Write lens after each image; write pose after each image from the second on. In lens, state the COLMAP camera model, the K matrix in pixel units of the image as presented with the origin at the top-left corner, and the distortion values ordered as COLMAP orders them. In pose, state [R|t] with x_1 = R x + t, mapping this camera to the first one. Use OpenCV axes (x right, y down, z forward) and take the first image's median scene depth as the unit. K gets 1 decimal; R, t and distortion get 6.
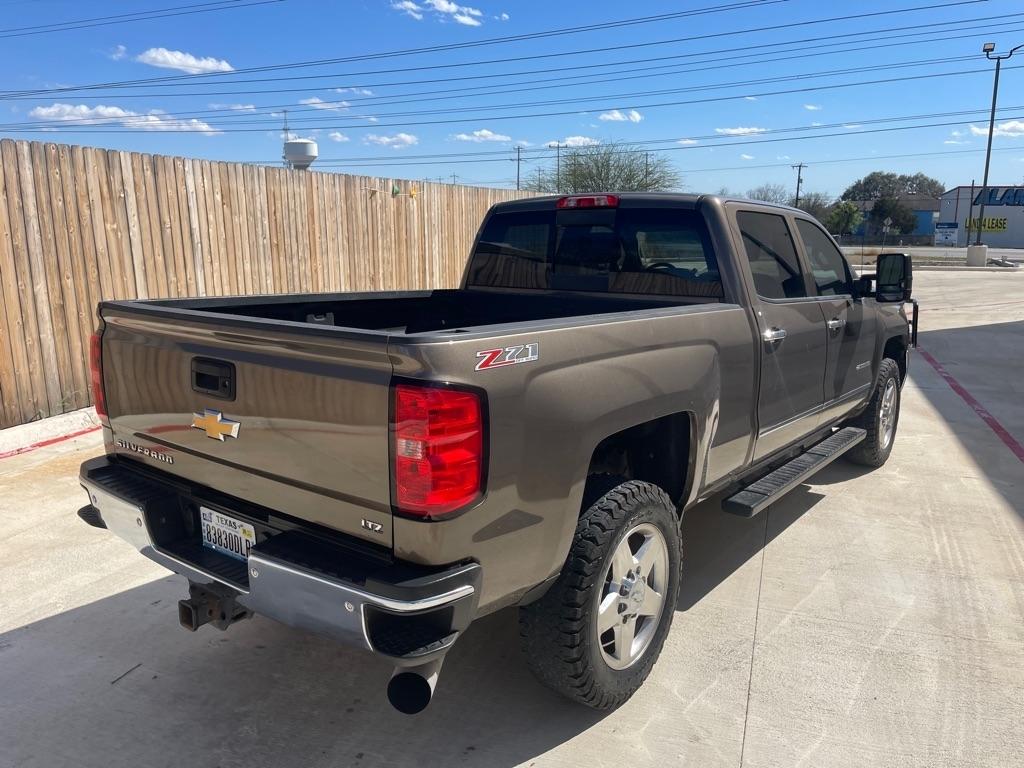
lens RADIAL K [[774.6, 0, 512.1], [0, 774.6, 383.3], [0, 0, 1]] dist [0.066532, -0.094415]
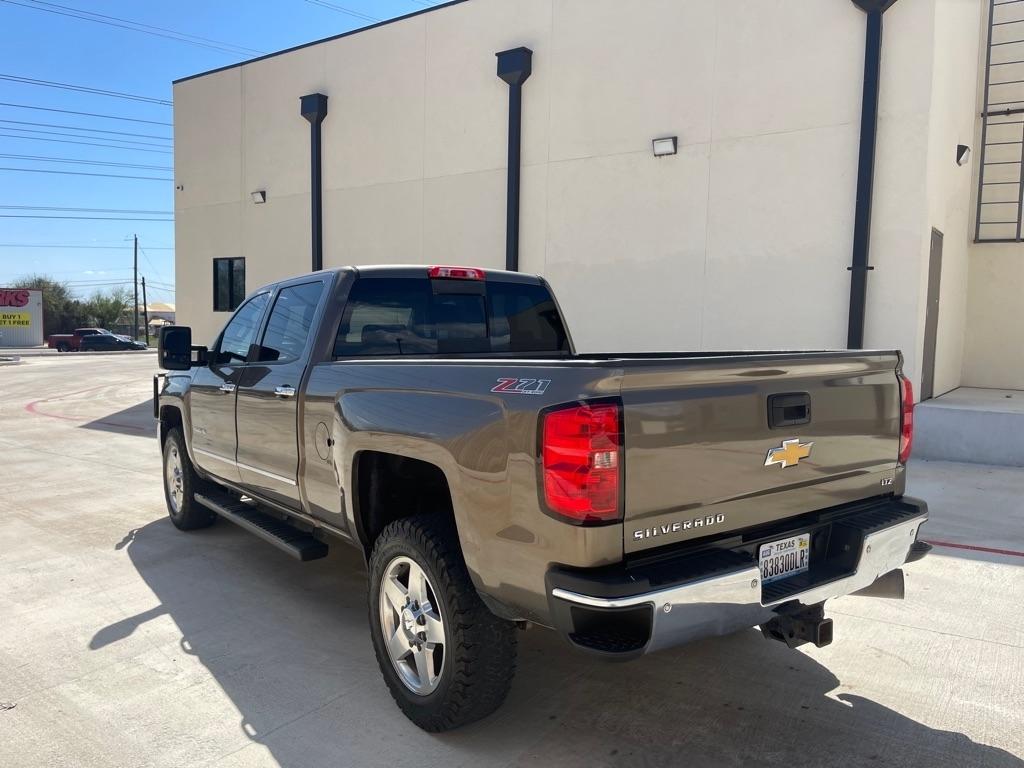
lens RADIAL K [[762.7, 0, 510.3], [0, 762.7, 382.3], [0, 0, 1]] dist [0.036238, -0.061900]
pose [[0.278081, -0.066482, 0.958254, -0.941898], [0.192665, 0.981189, 0.012163, -0.081255], [-0.941037, 0.181240, 0.285659, 0.655141]]
